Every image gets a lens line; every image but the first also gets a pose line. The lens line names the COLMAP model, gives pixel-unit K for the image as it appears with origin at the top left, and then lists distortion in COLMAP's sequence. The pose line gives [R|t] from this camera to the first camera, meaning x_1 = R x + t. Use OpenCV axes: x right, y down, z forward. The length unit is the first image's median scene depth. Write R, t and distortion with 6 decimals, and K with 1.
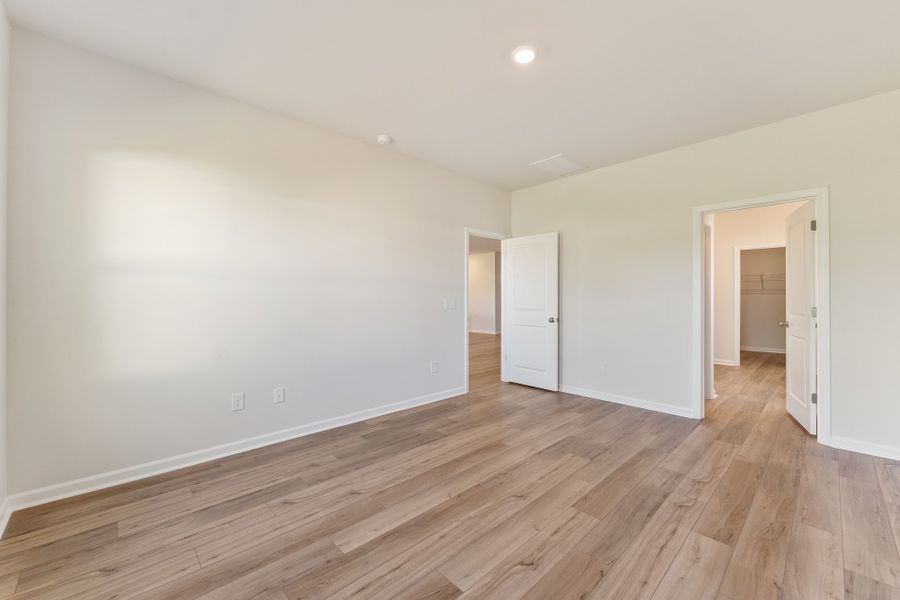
lens RADIAL K [[362.7, 0, 450.8], [0, 362.7, 299.8], [0, 0, 1]] dist [-0.000266, -0.000013]
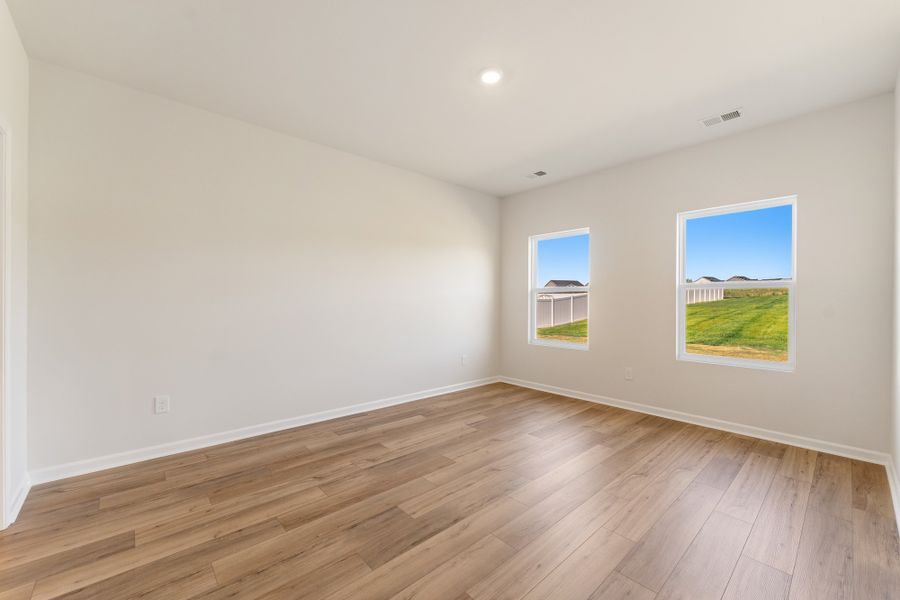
lens RADIAL K [[362.7, 0, 449.6], [0, 362.7, 300.7], [0, 0, 1]] dist [-0.000266, -0.000013]
pose [[-0.999648, -0.004447, 0.026147, 0.273442], [-0.004429, 0.999990, 0.000753, -0.006761], [-0.026150, 0.000637, -0.999658, 1.933317]]
